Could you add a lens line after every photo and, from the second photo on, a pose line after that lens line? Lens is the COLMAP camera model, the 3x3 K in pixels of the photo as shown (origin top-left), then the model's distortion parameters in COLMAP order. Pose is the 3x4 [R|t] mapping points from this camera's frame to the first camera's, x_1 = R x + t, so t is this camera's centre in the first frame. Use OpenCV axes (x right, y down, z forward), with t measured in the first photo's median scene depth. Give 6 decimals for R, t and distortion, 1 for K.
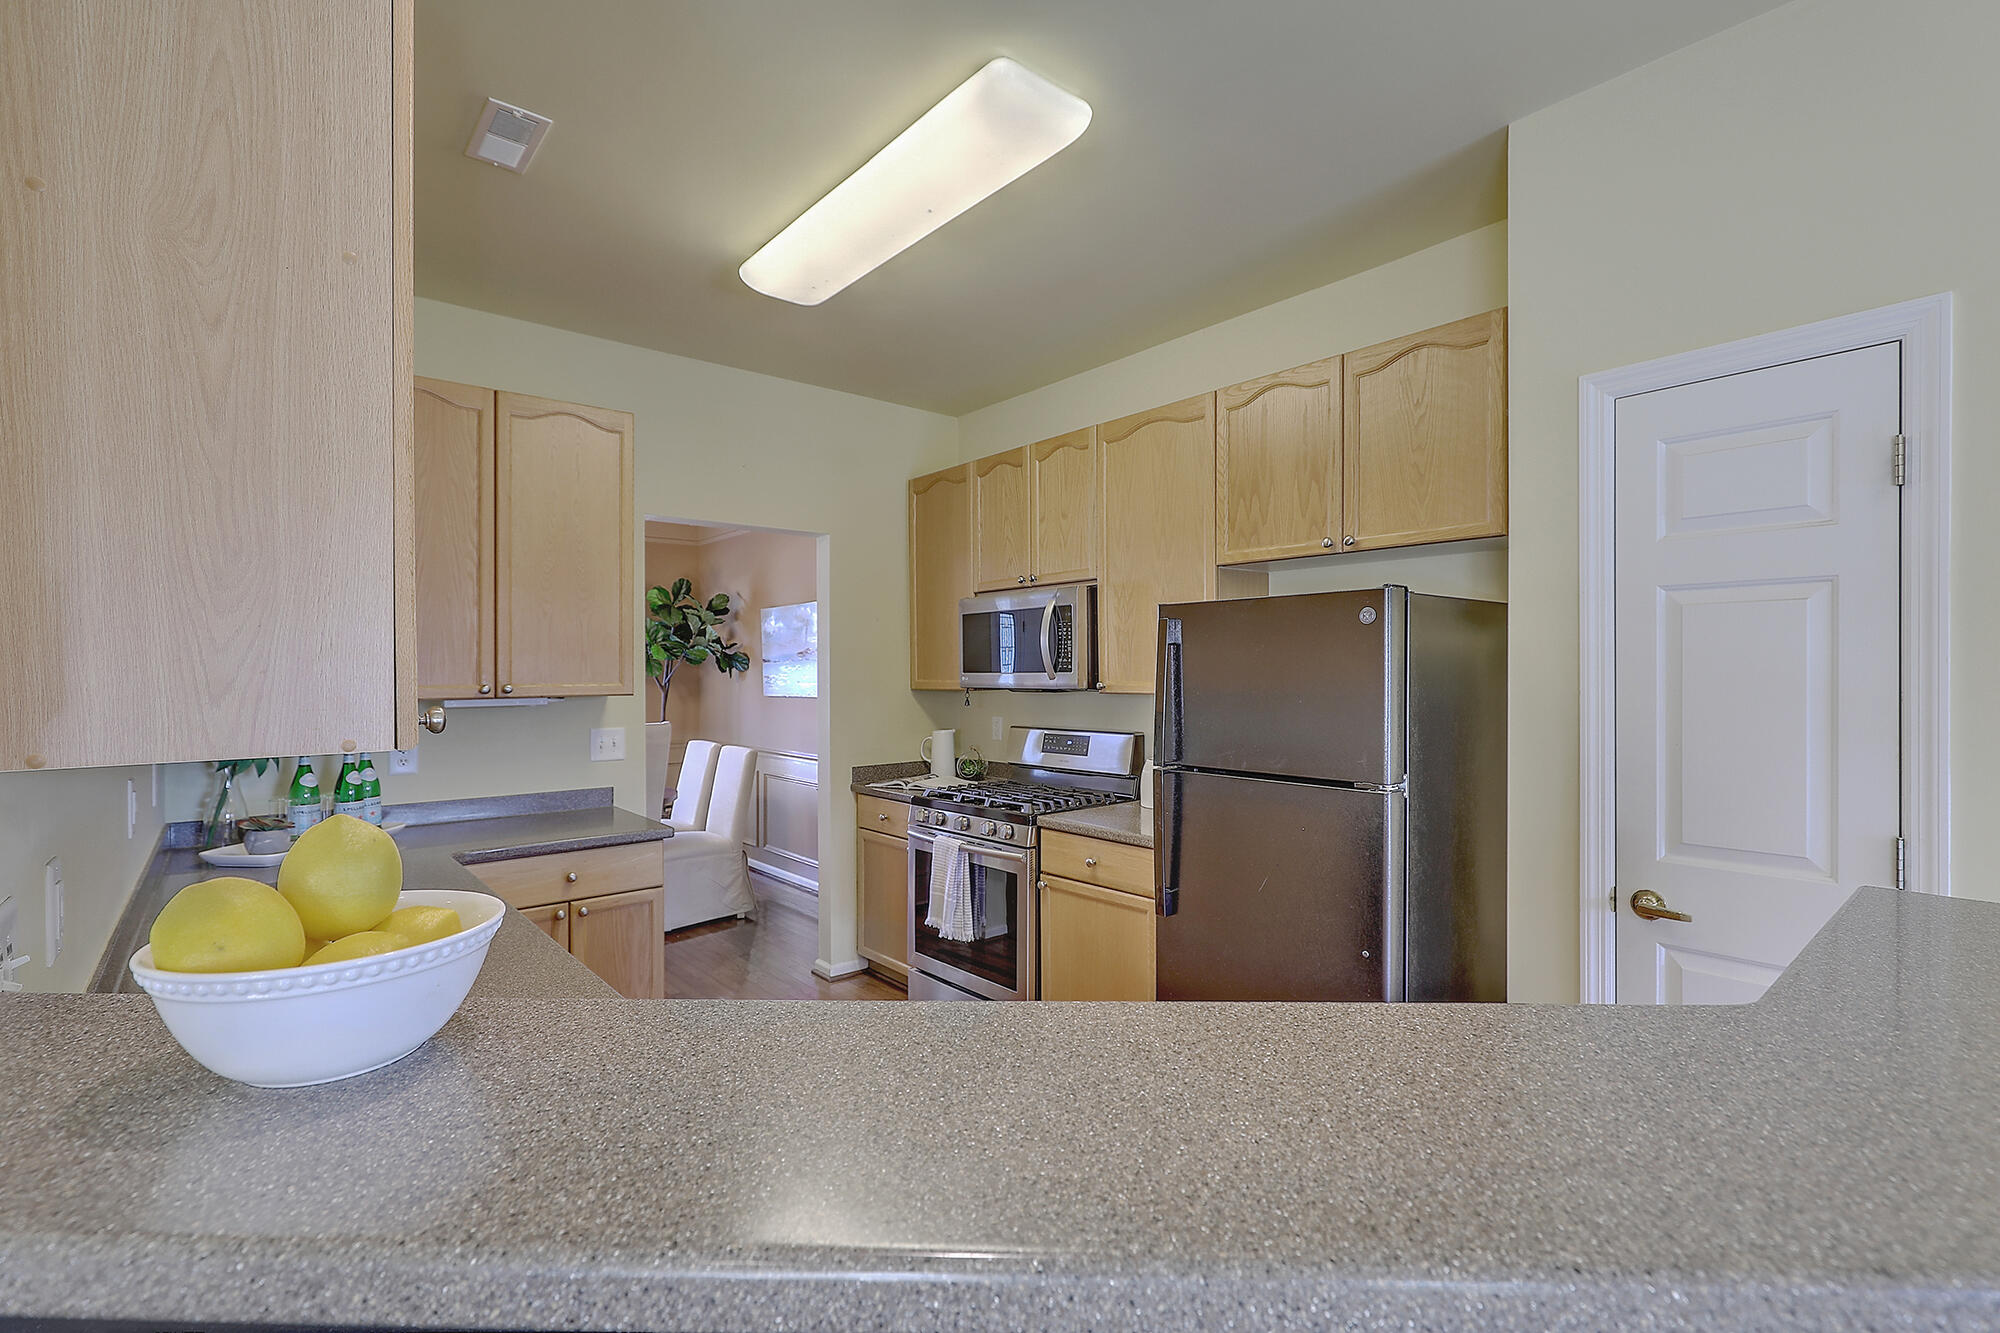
lens RADIAL K [[907.5, 0, 1009.4], [0, 907.5, 673.5], [0, 0, 1]] dist [0.001071, -0.000634]
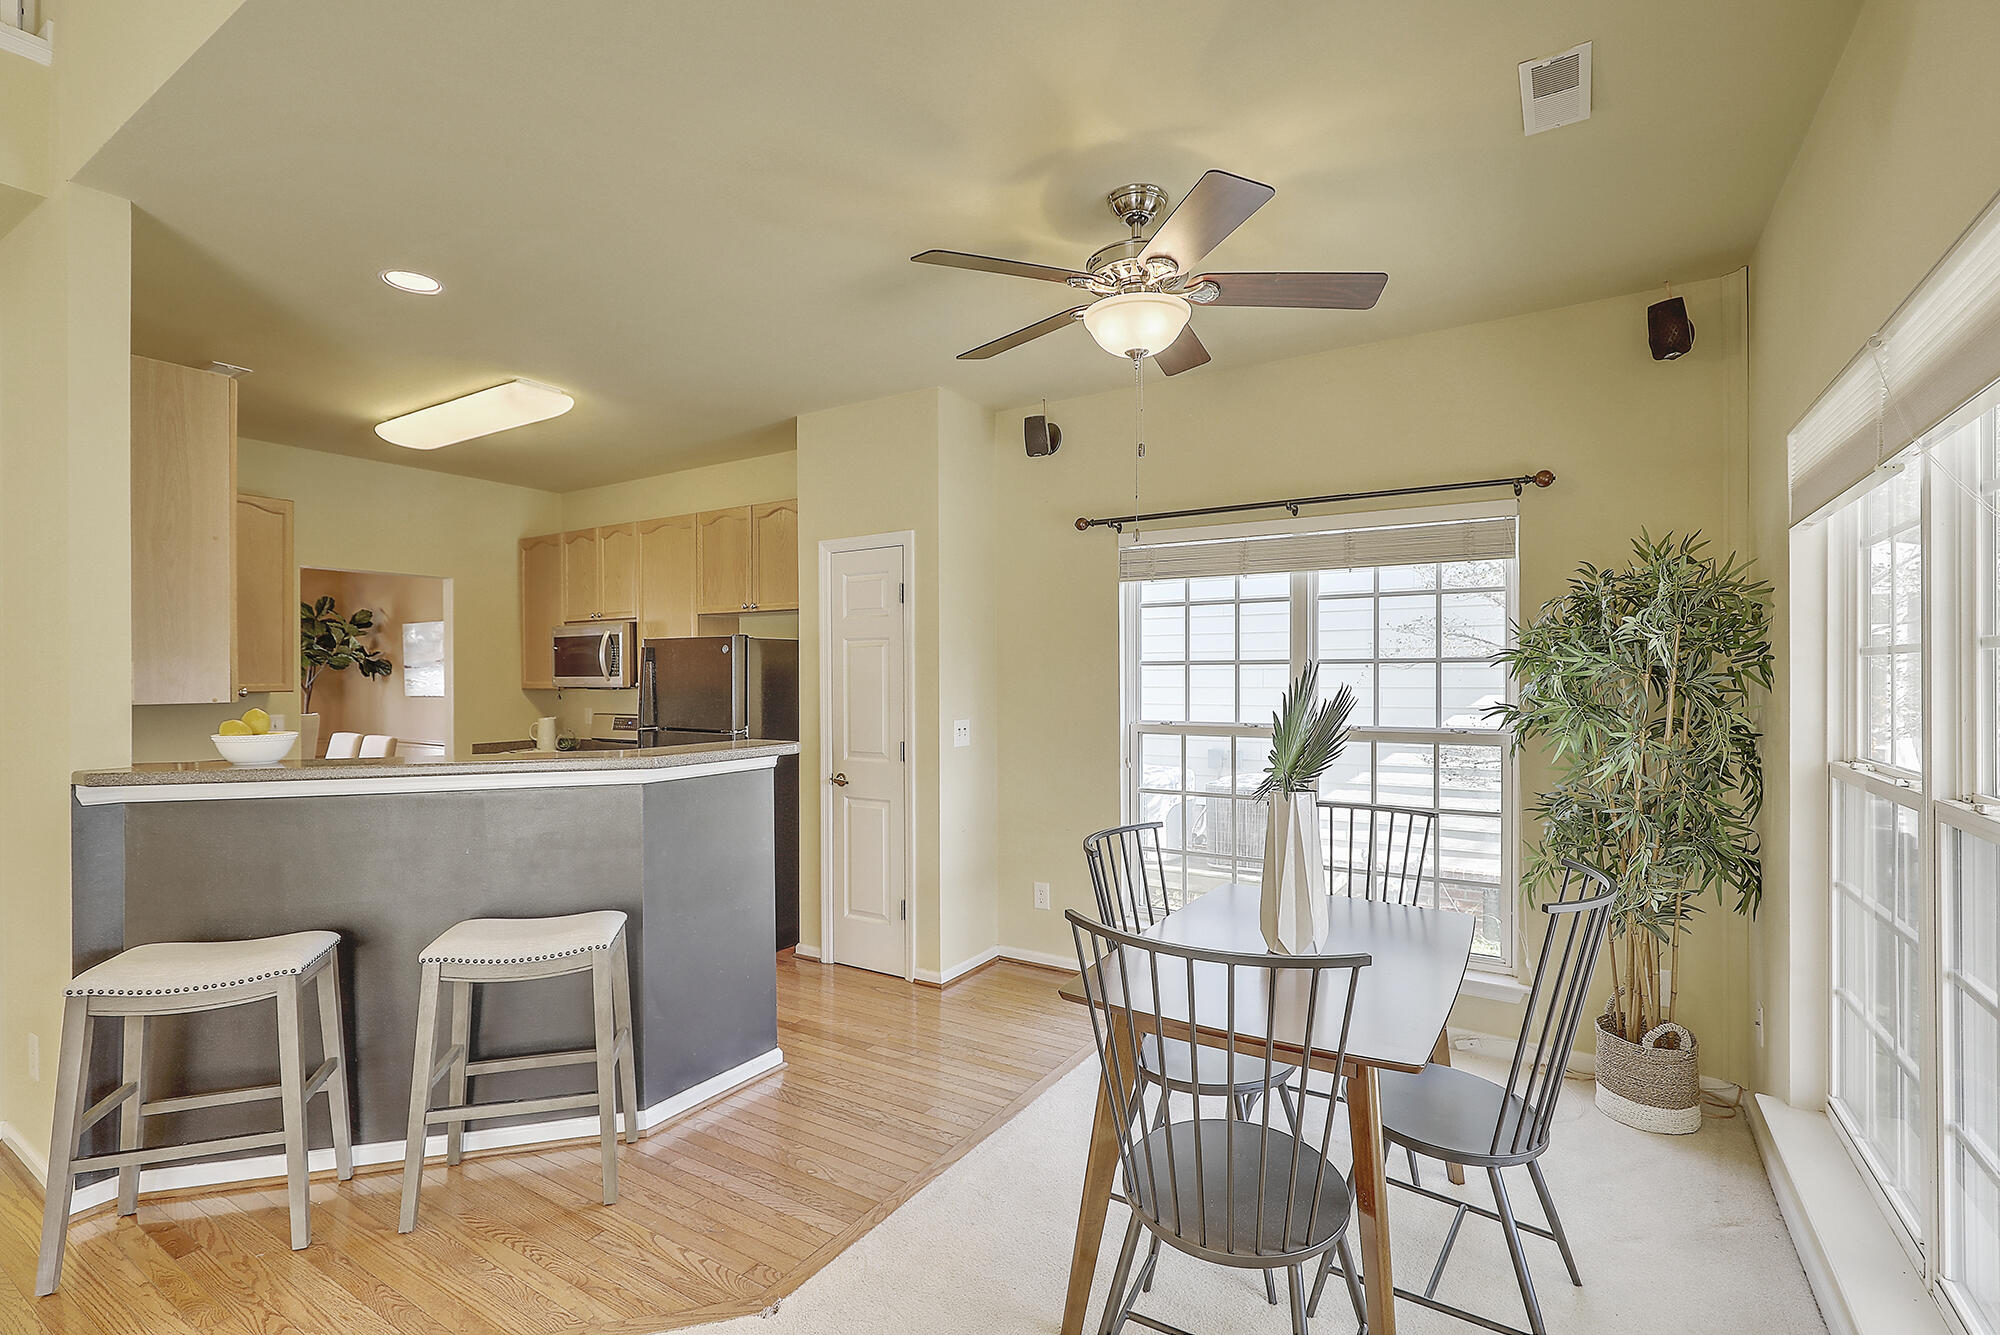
lens RADIAL K [[907.5, 0, 997.8], [0, 907.5, 675.1], [0, 0, 1]] dist [0.001071, -0.000634]
pose [[0.955379, -0.000058, 0.295381, 0.178686], [0.000665, 0.999998, -0.001953, -0.000054], [-0.295381, 0.002062, 0.955377, -0.549545]]
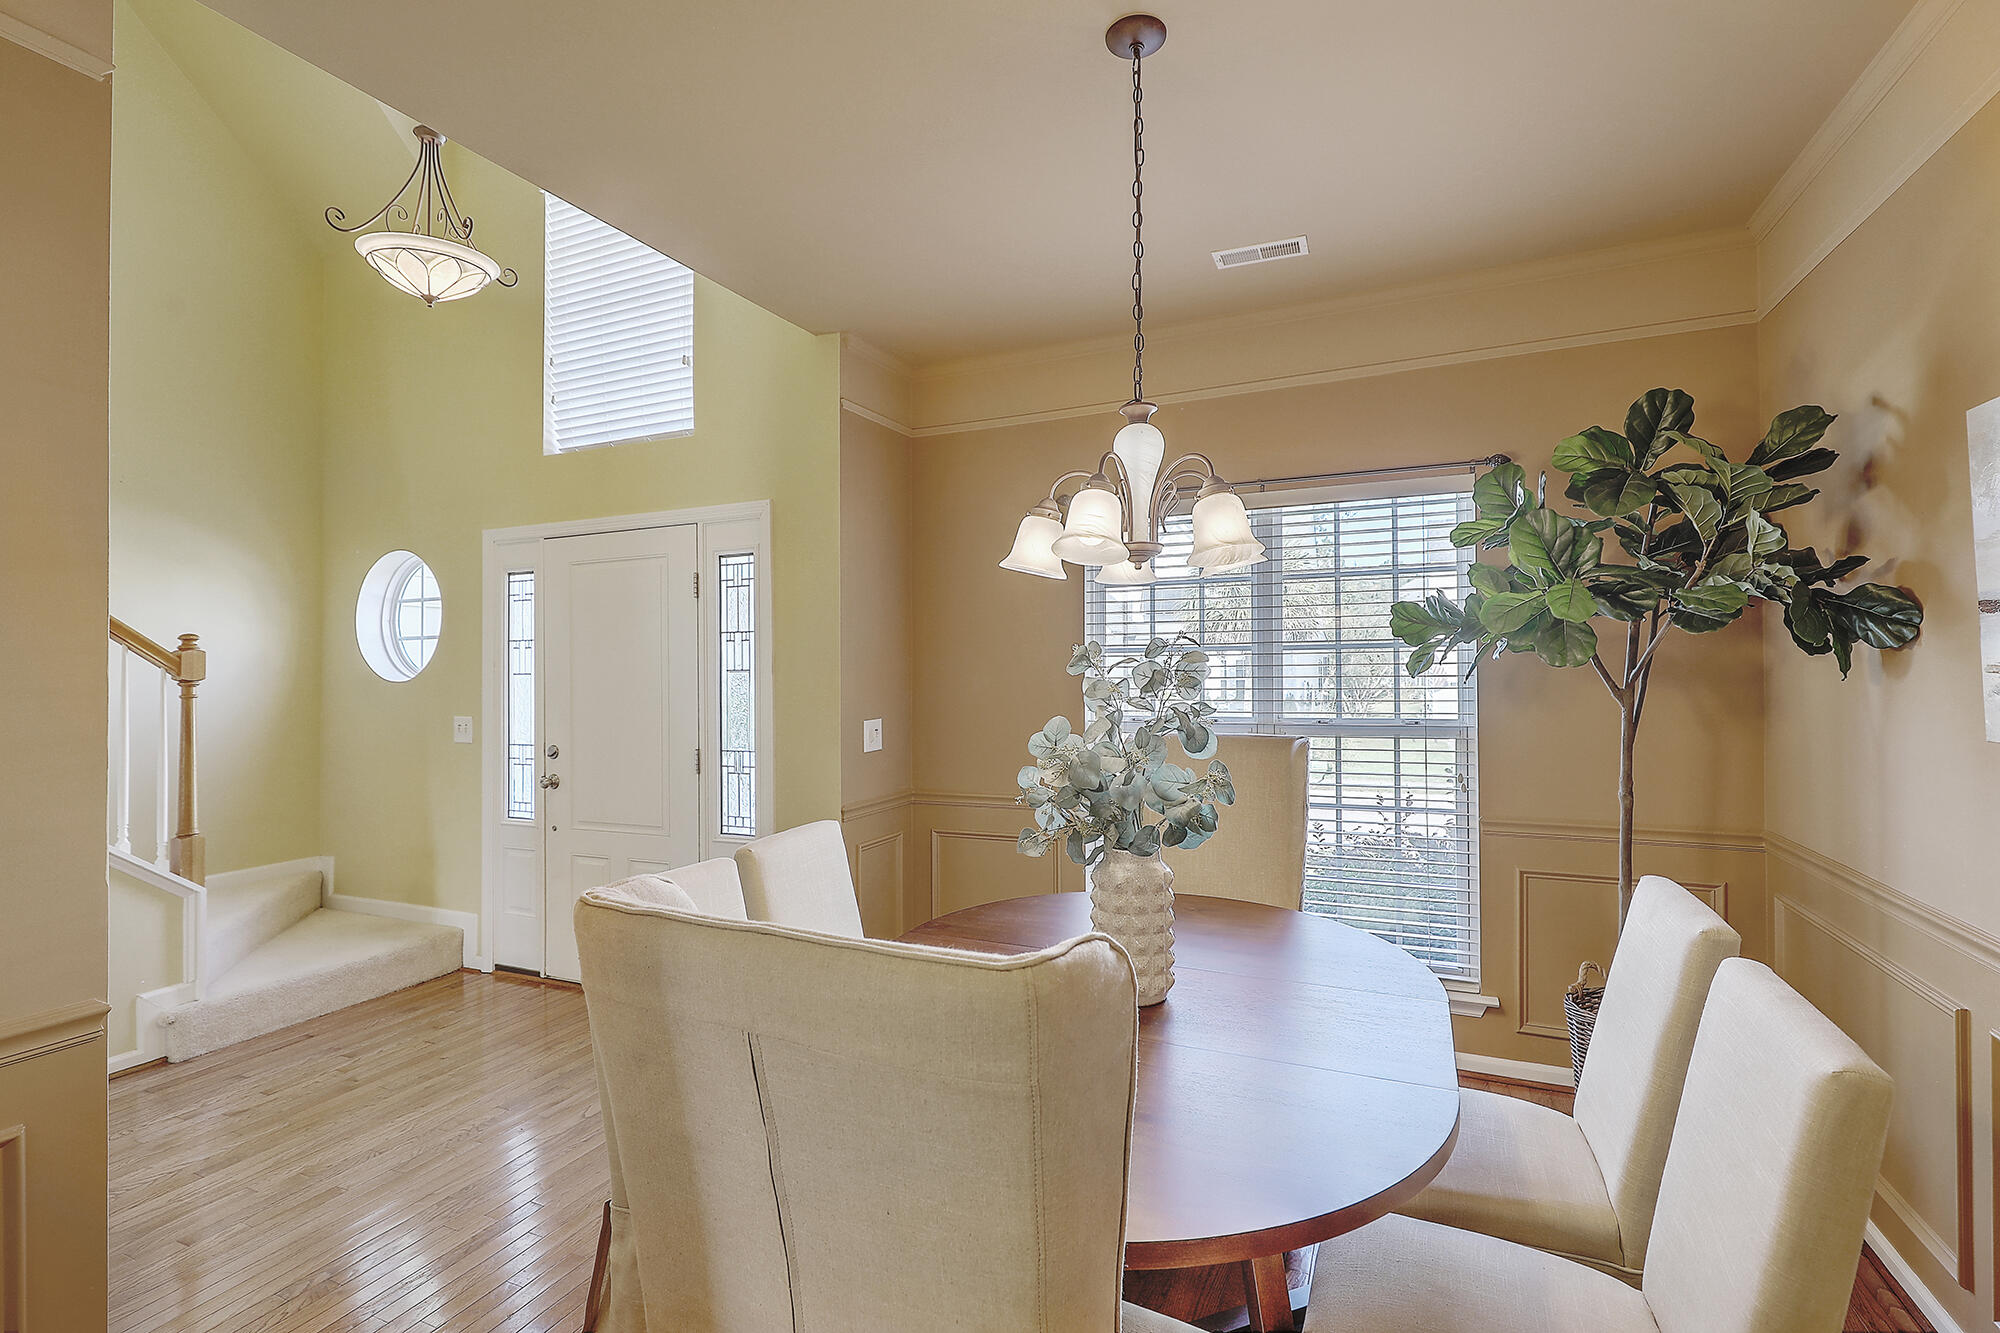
lens RADIAL K [[907.5, 0, 1003.2], [0, 907.5, 660.3], [0, 0, 1]] dist [0.001071, -0.000634]
pose [[0.425707, -0.008693, -0.904819, -0.221421], [0.010748, 0.999932, -0.004550, -0.001234], [0.904797, -0.007788, 0.425771, 0.905073]]
